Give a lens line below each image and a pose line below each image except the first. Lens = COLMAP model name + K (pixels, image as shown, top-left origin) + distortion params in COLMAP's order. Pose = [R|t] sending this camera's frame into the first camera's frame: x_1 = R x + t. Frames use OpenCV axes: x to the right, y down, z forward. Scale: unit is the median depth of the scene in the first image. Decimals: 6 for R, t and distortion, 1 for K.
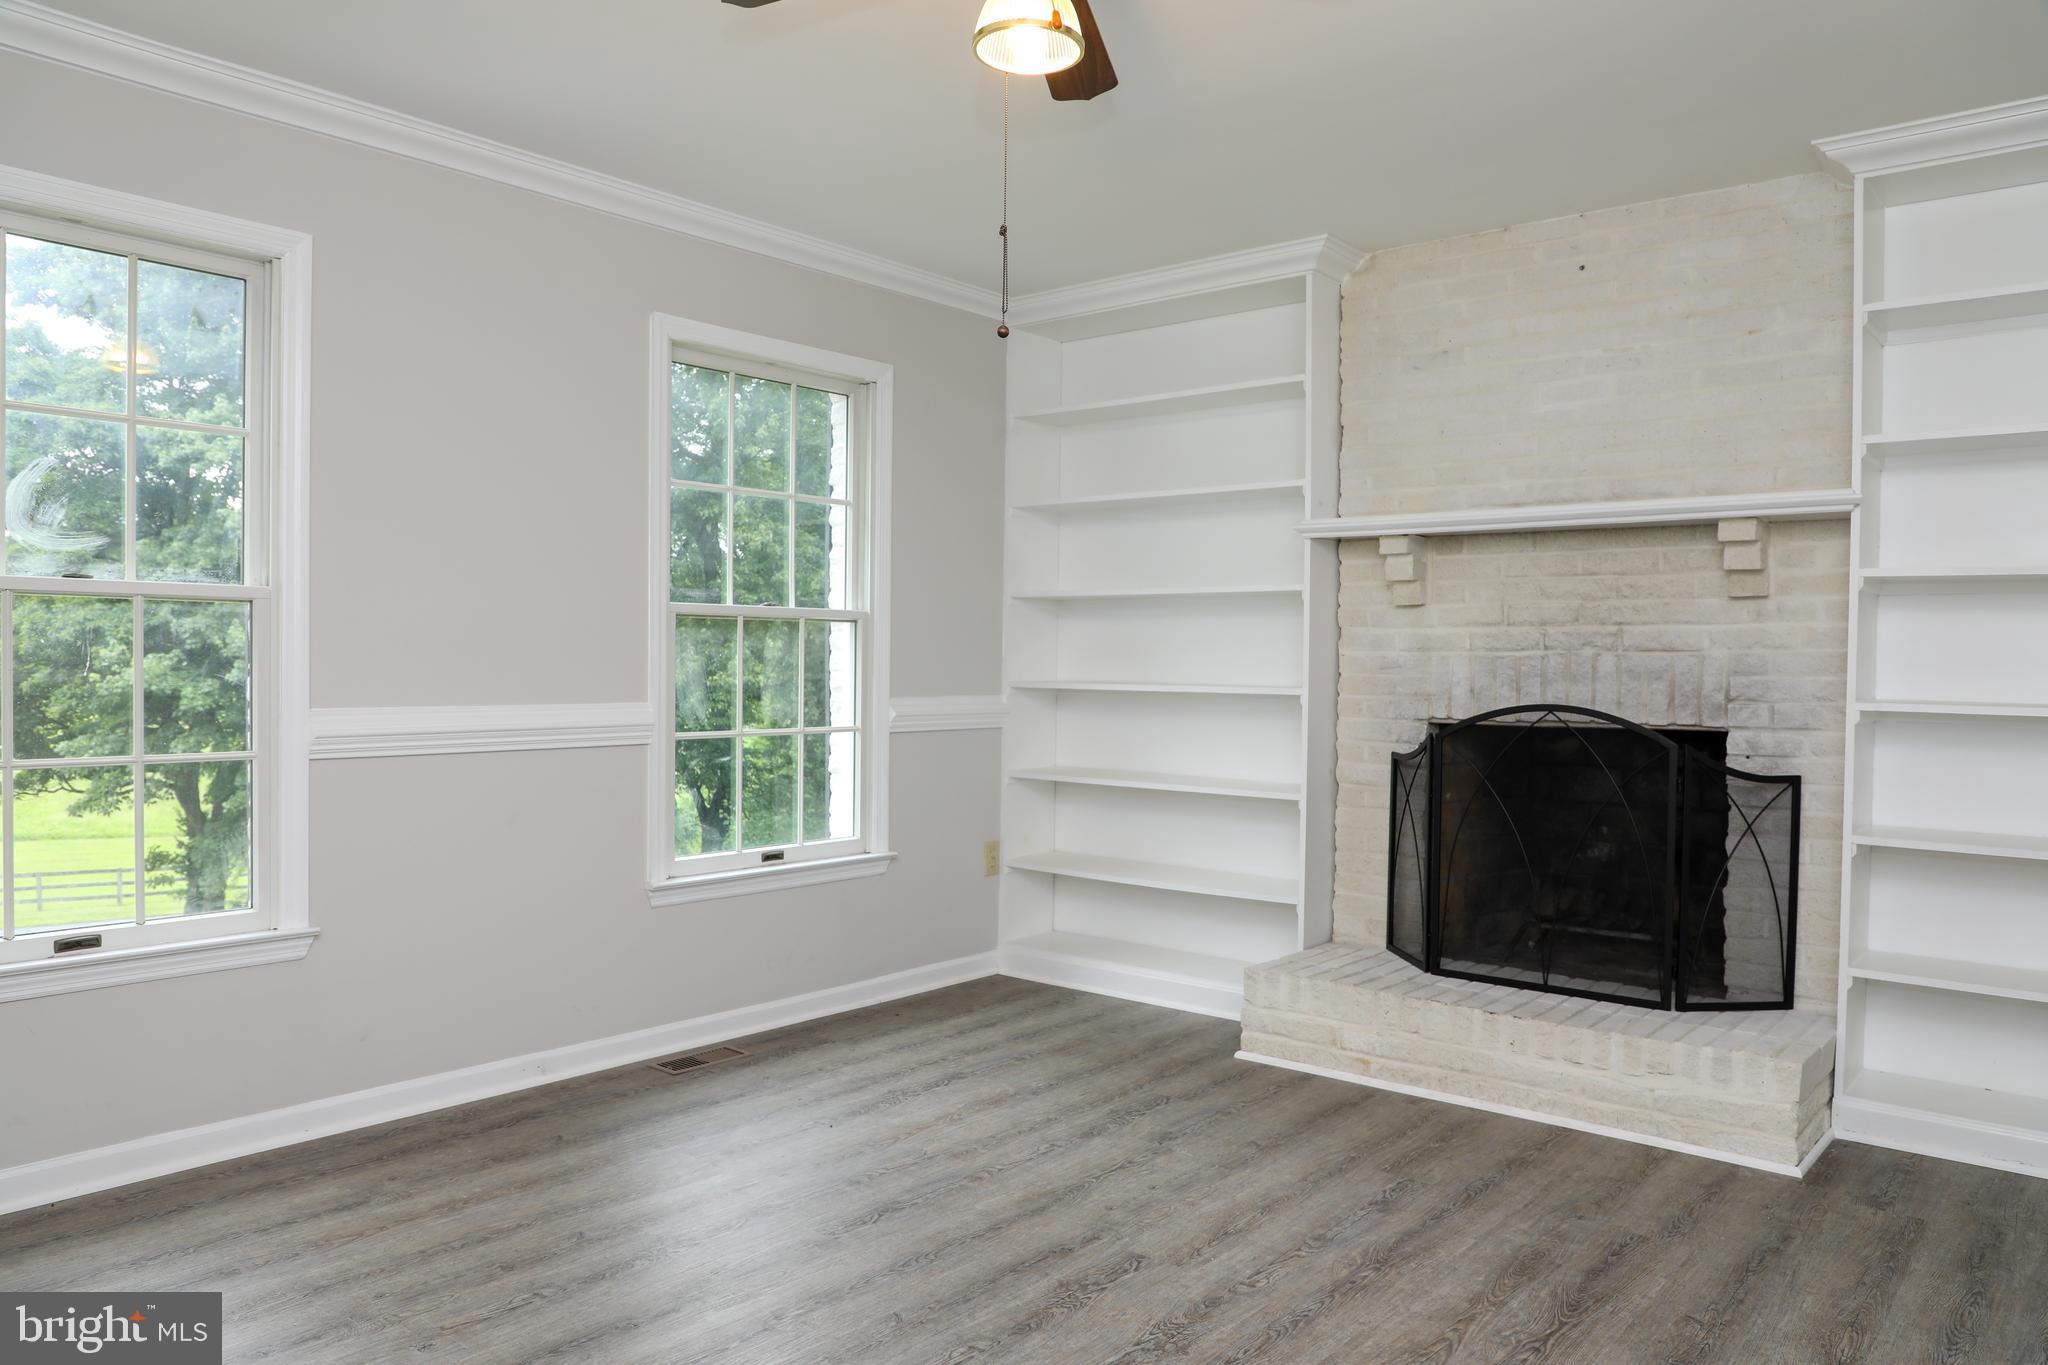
lens RADIAL K [[1411.0, 0, 1032.4], [0, 1411.0, 681.2], [0, 0, 1]] dist [-0.070324, 0.050069]
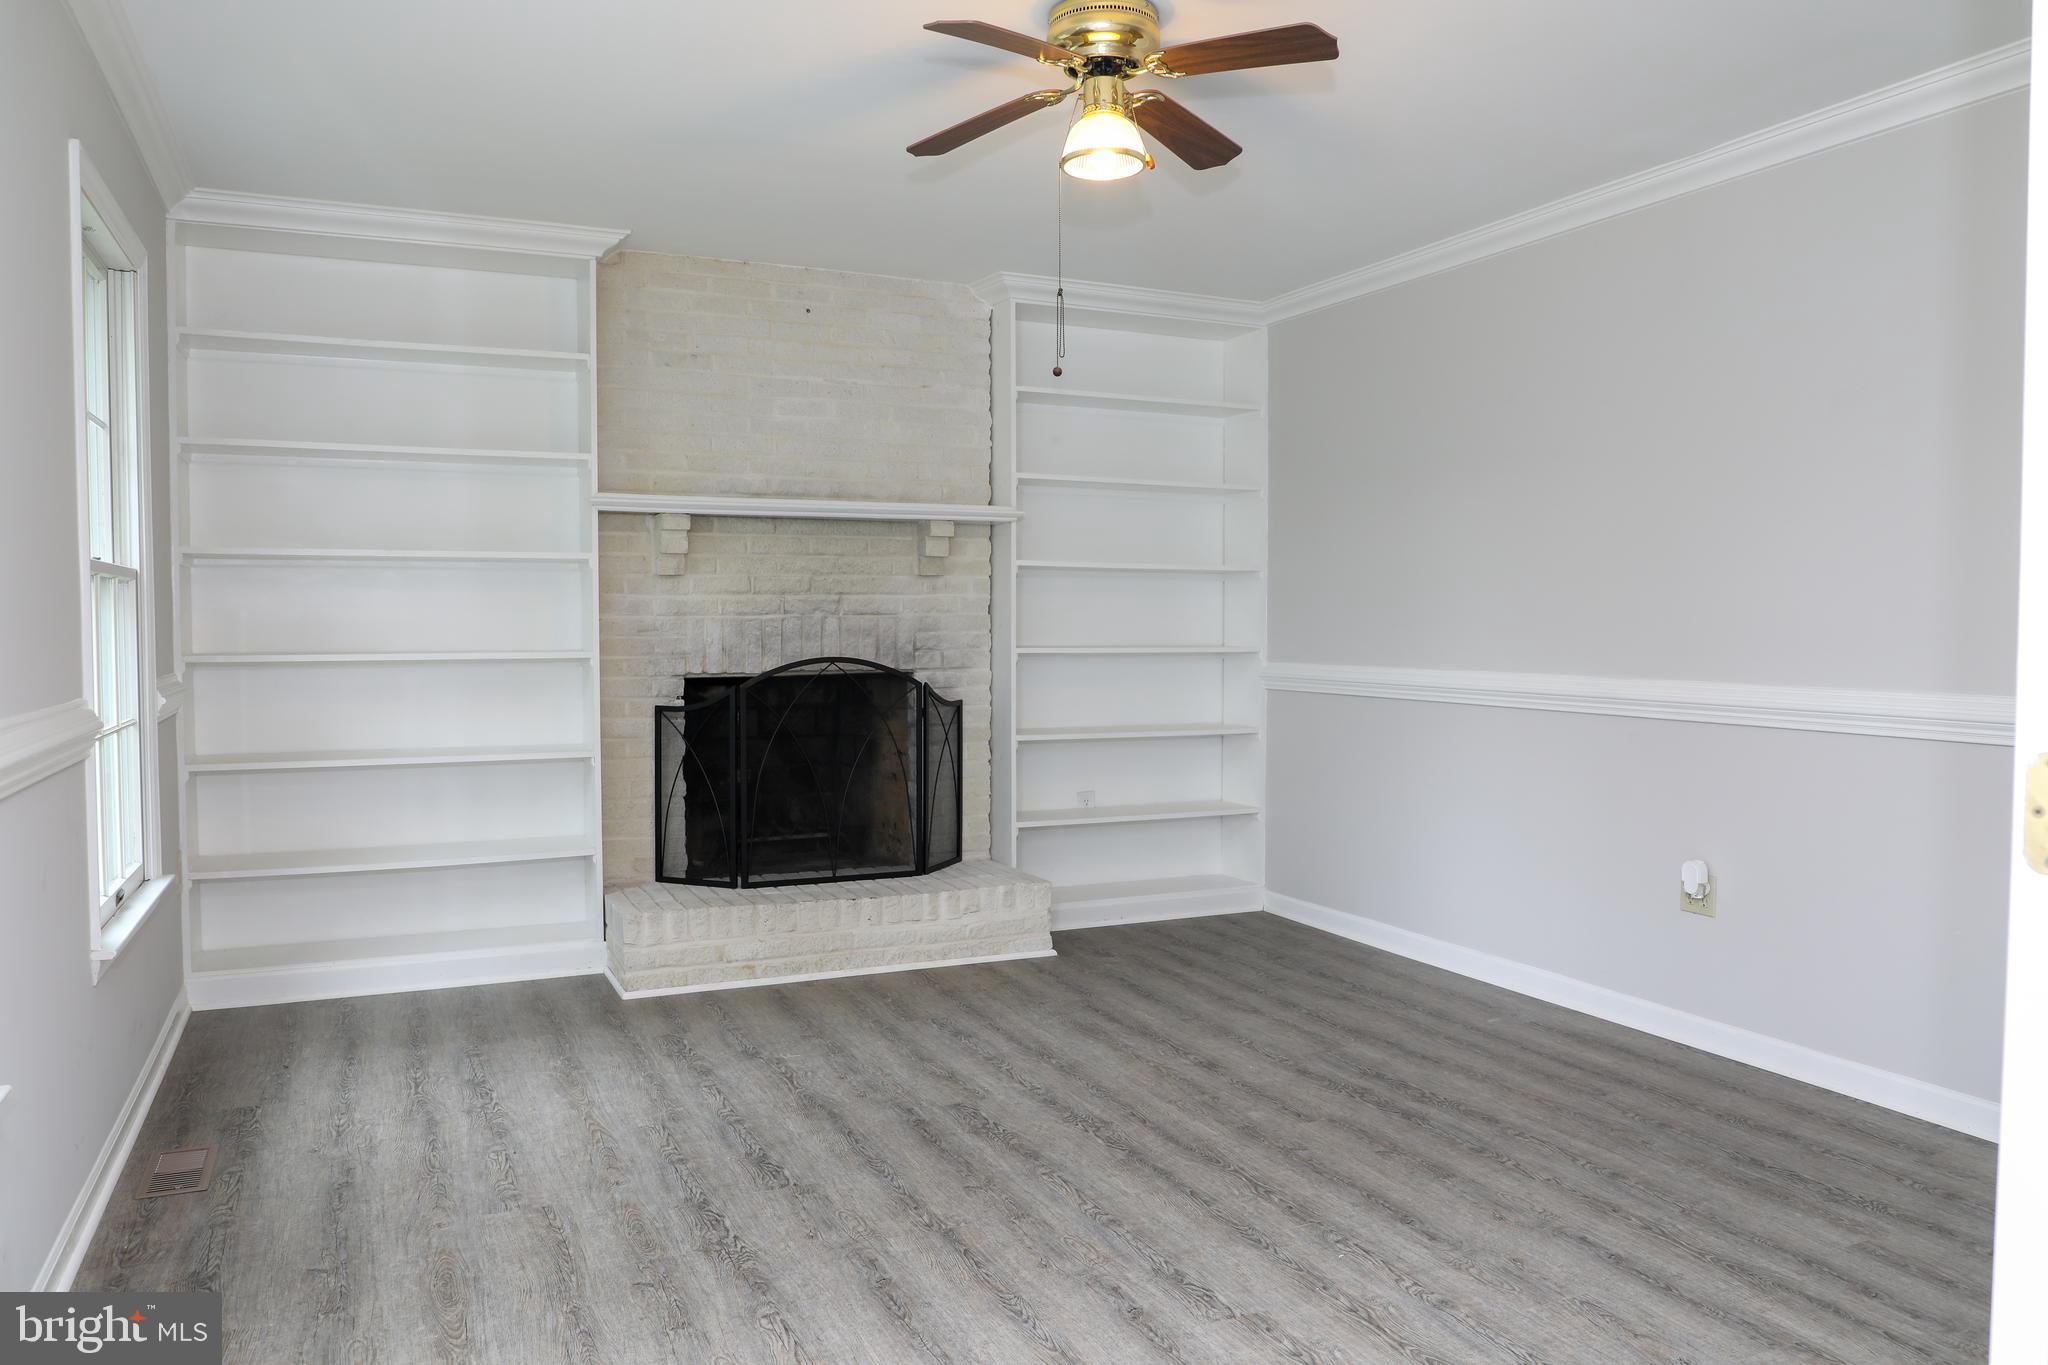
lens RADIAL K [[1411.0, 0, 1032.4], [0, 1411.0, 681.2], [0, 0, 1]] dist [-0.070324, 0.050069]
pose [[0.434694, -0.048443, 0.899274, -0.713393], [0.019603, 0.998825, 0.044330, -0.014909], [-0.900365, -0.001641, 0.435133, 0.279295]]
